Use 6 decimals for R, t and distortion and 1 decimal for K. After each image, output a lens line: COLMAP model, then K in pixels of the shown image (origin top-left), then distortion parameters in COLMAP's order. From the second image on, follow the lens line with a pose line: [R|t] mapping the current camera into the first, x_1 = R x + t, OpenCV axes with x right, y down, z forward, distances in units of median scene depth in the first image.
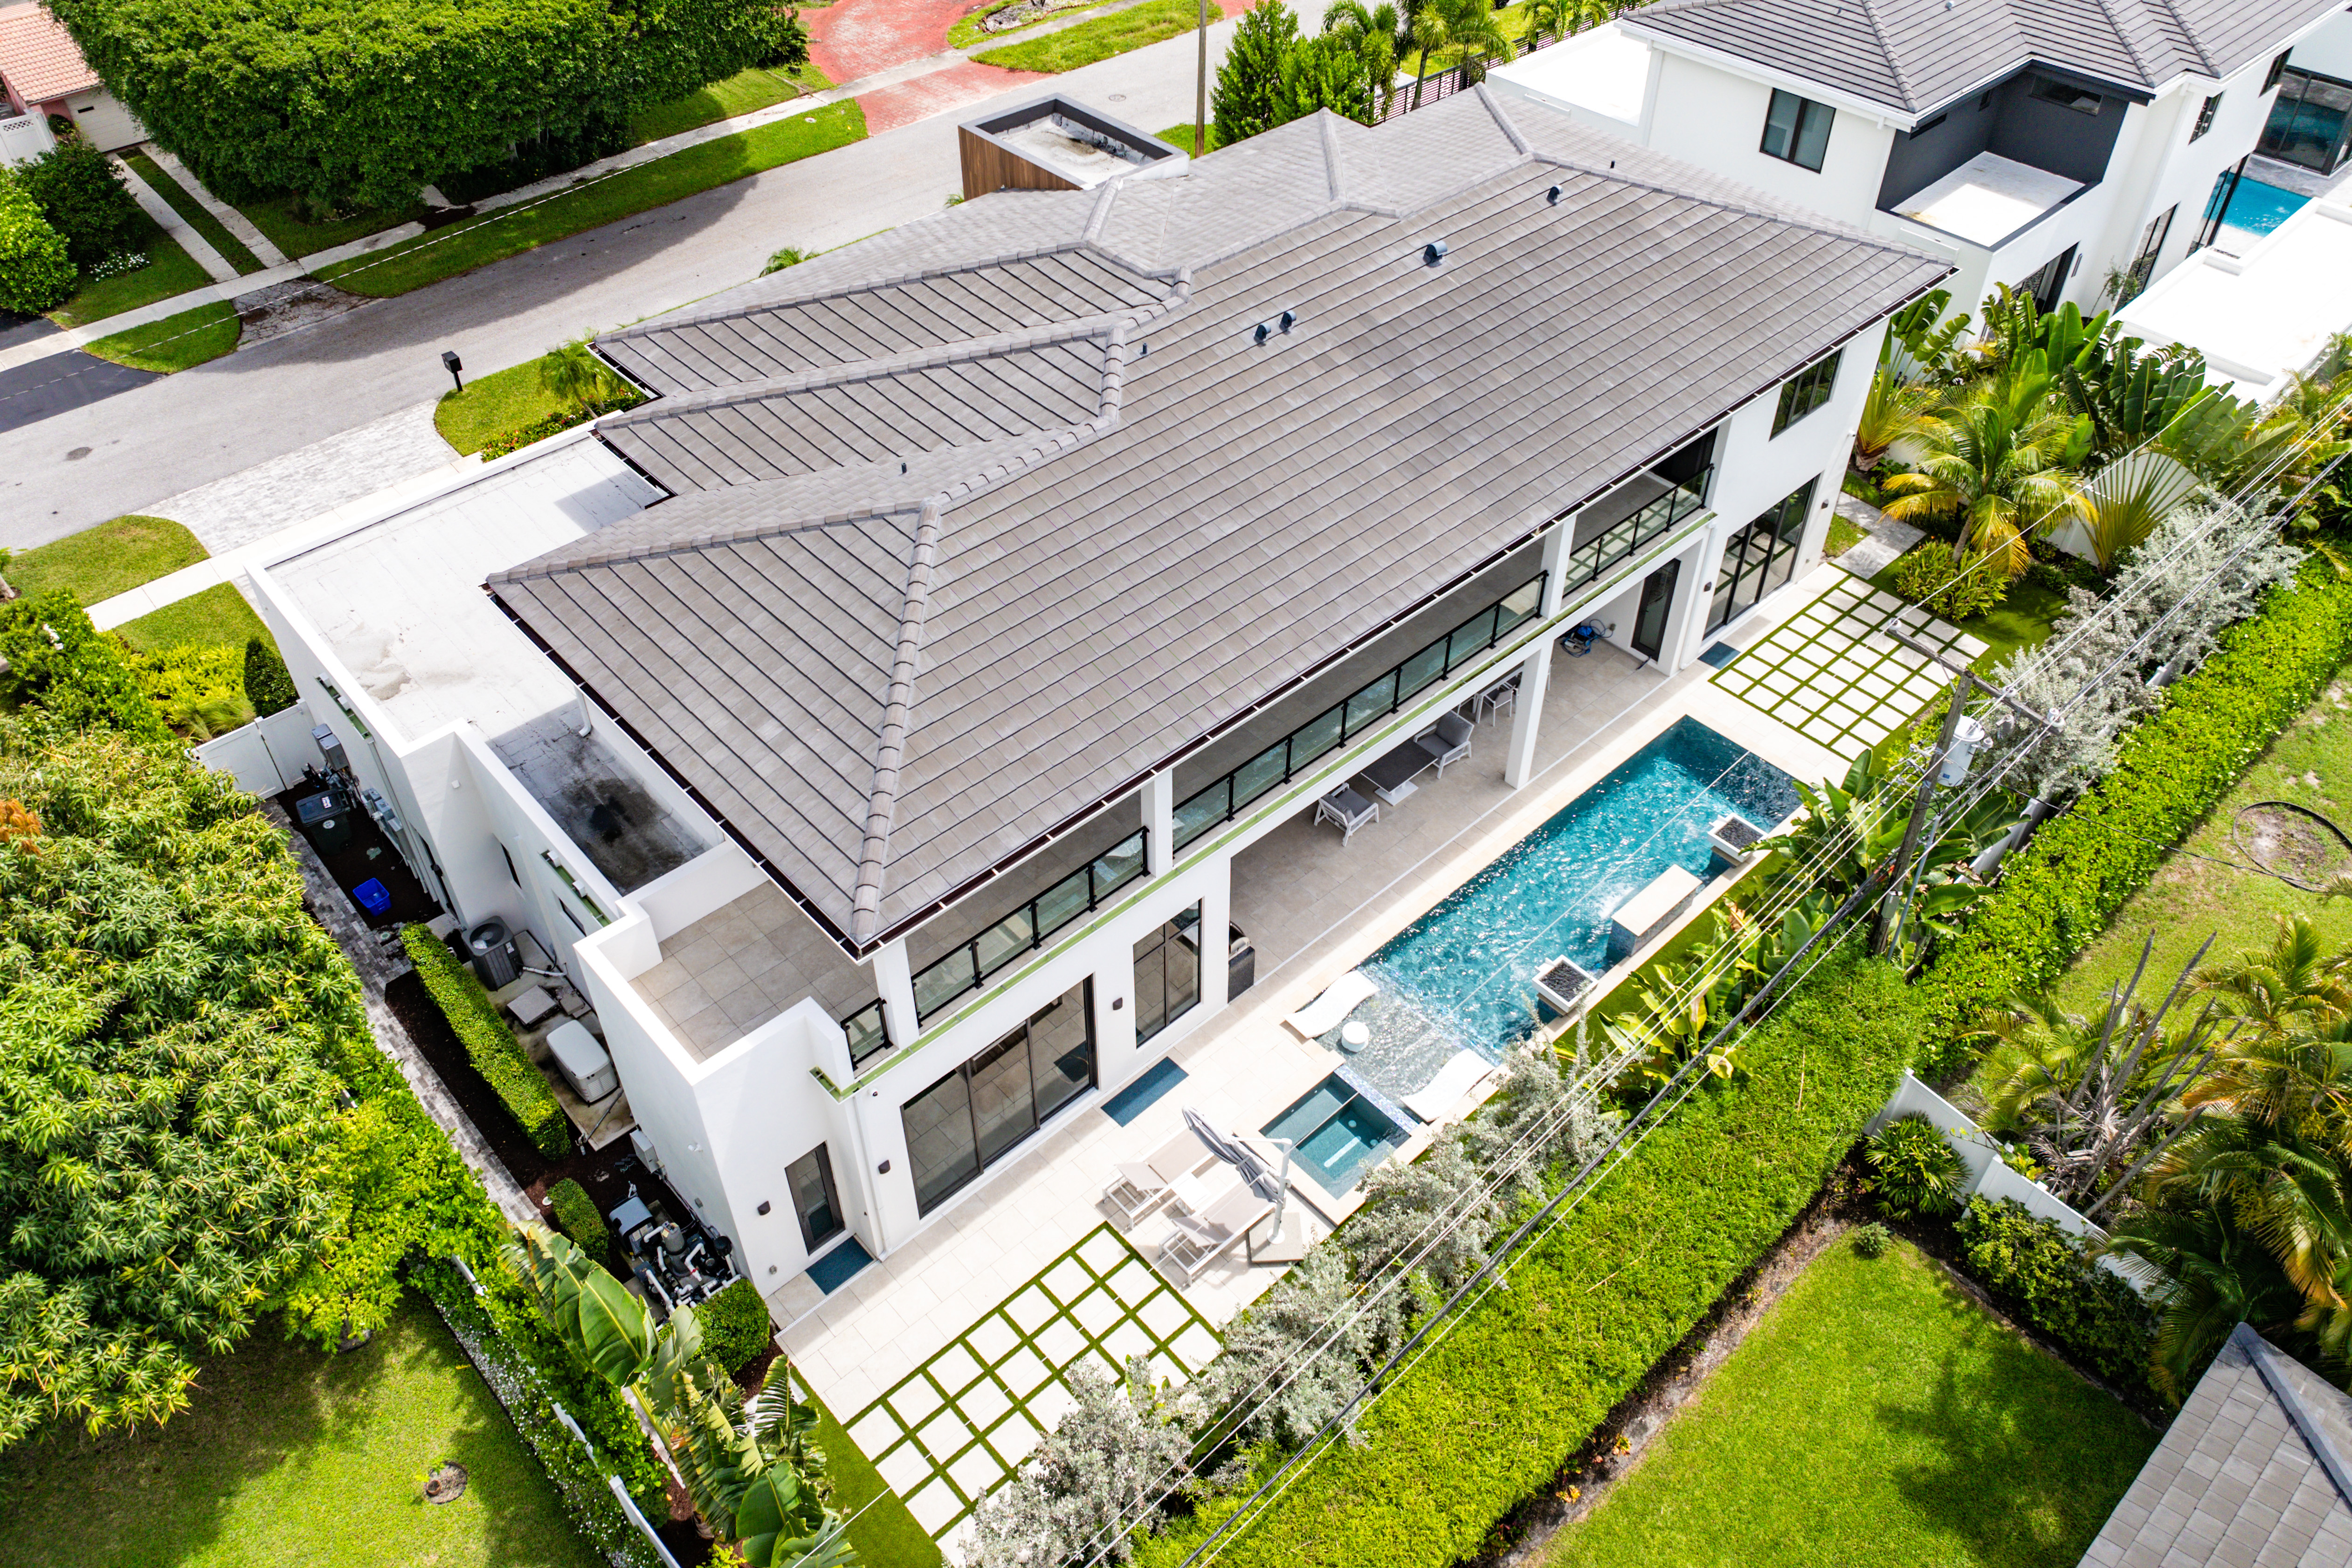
lens RADIAL K [[1748.1, 0, 1176.0], [0, 1748.1, 784.0], [0, 0, 1]] dist [-0.007503, -0.001011]
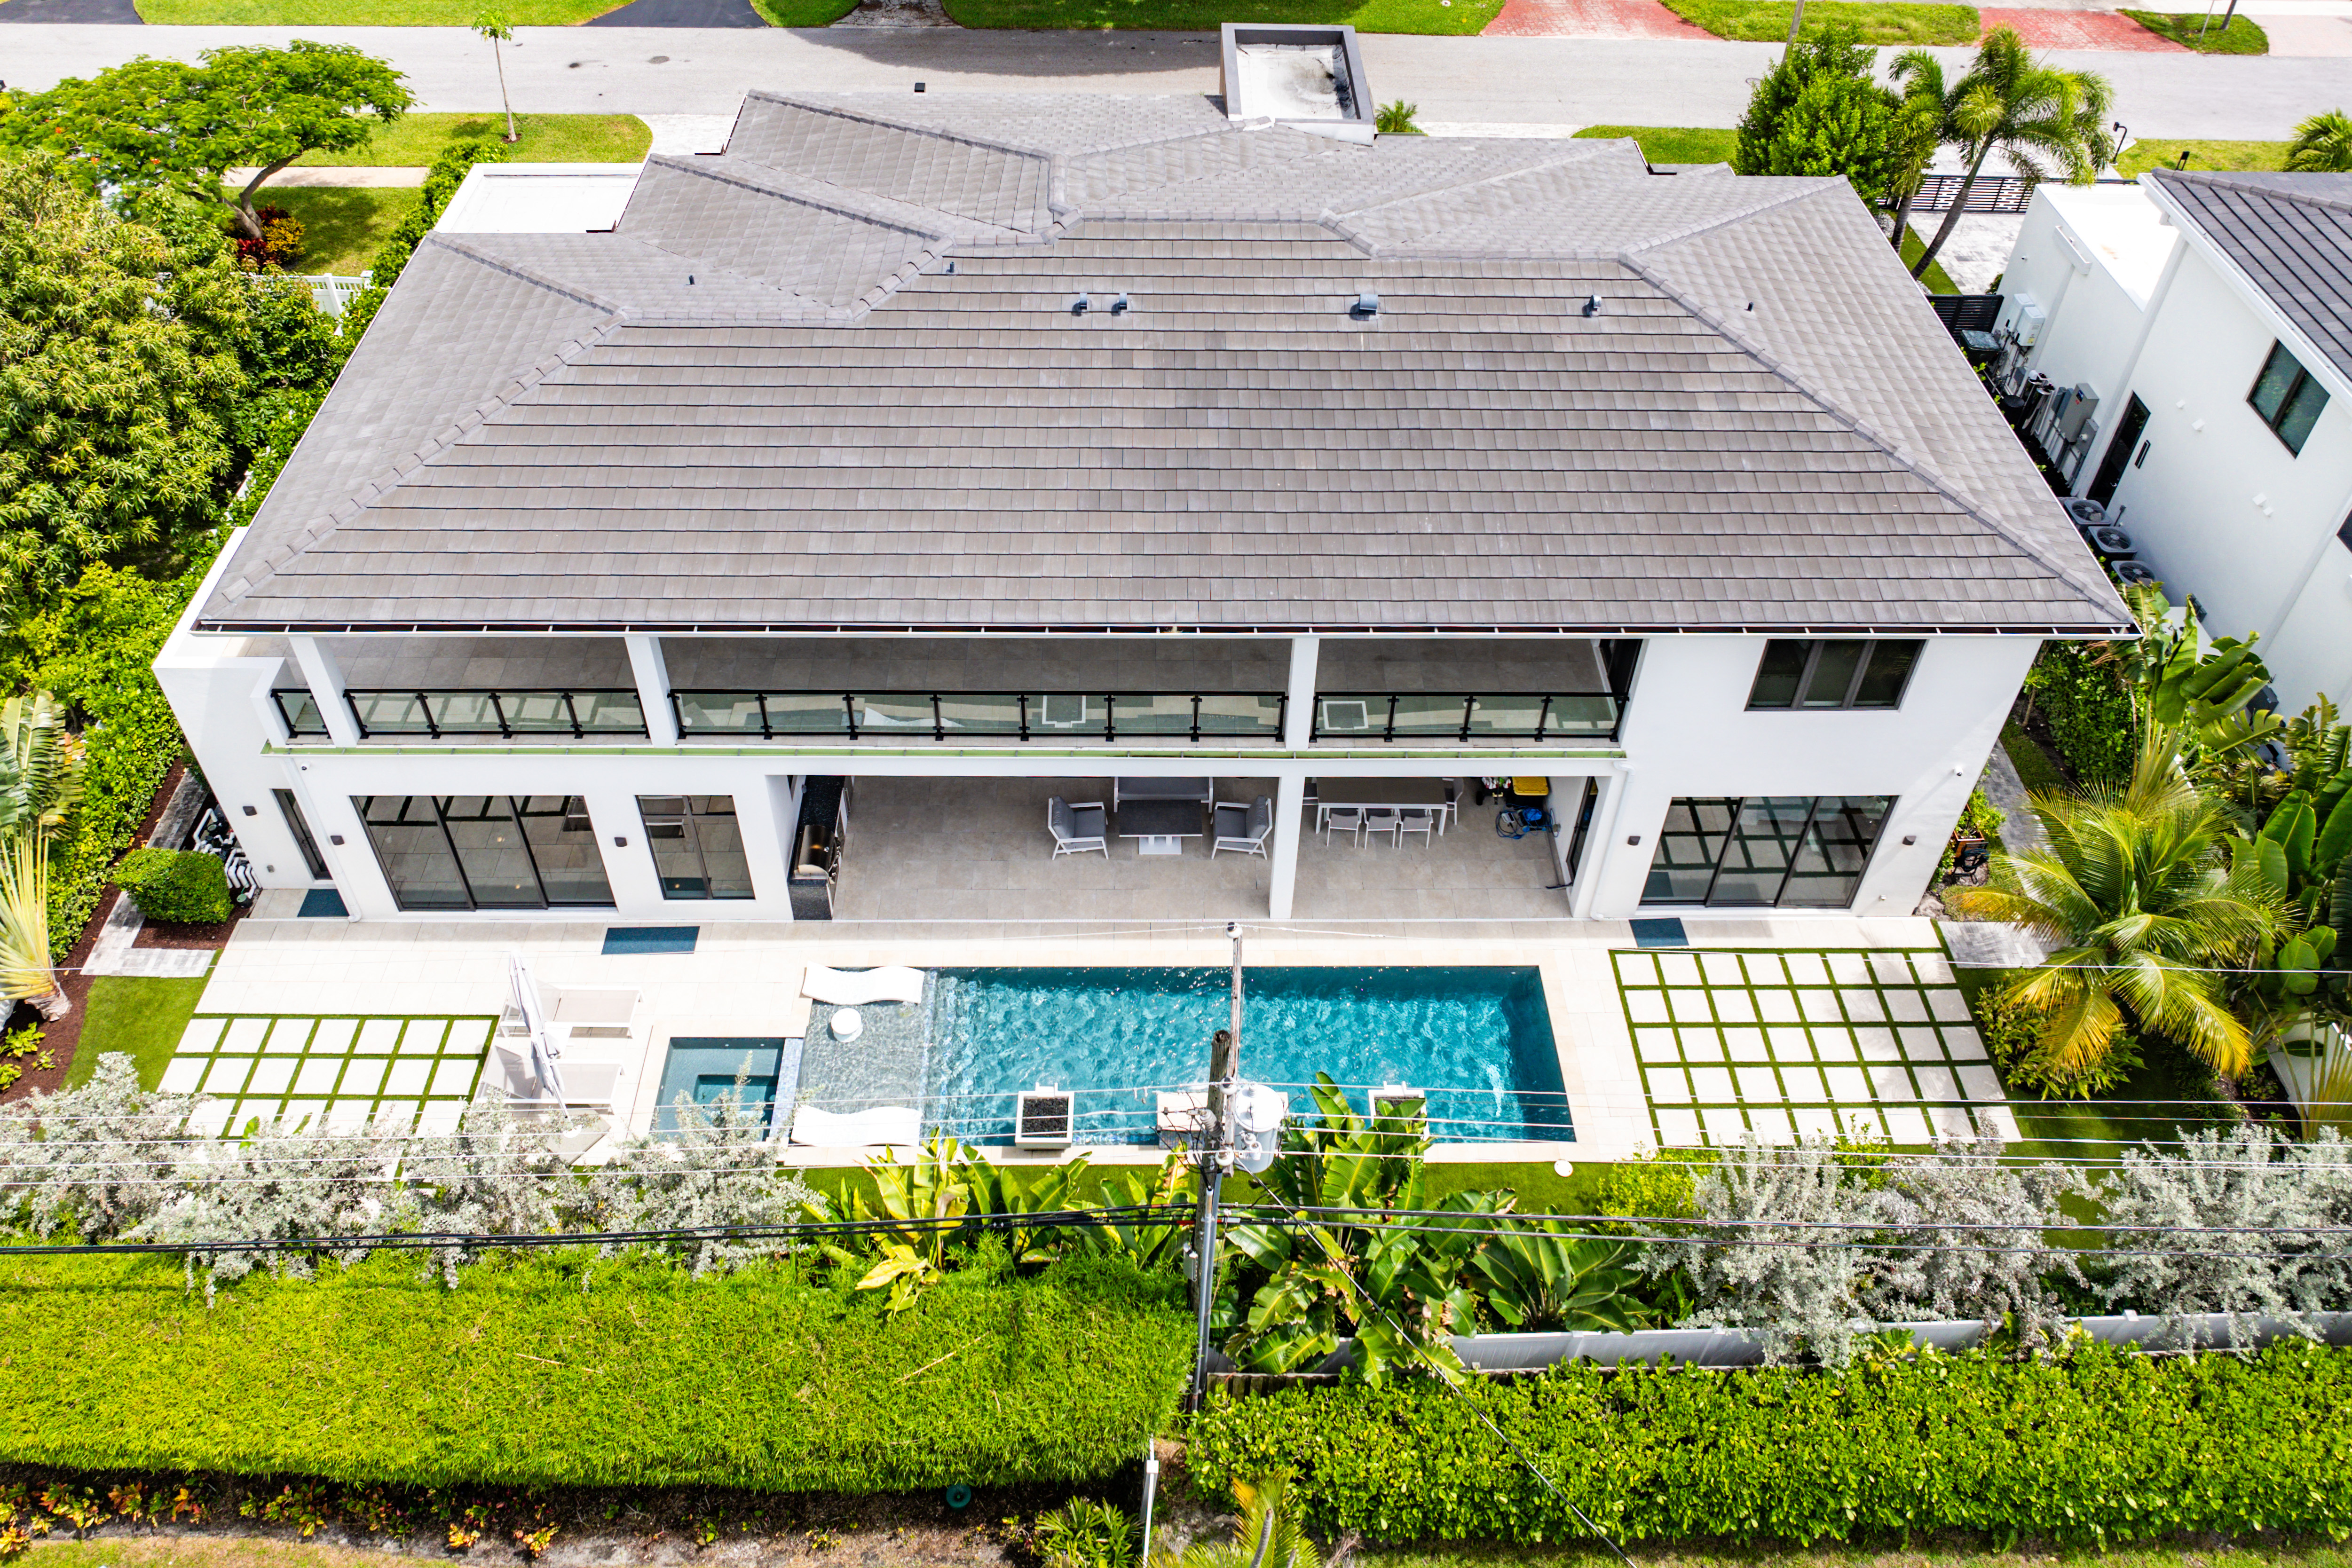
lens RADIAL K [[1739.0, 0, 1085.2], [0, 1739.0, 508.9], [0, 0, 1]] dist [-0.023787, 0.001048]
pose [[0.732556, 0.440378, -0.519066, 0.555460], [-0.466554, 0.880082, 0.088220, -0.237163], [0.495671, 0.177546, 0.850169, 0.237642]]
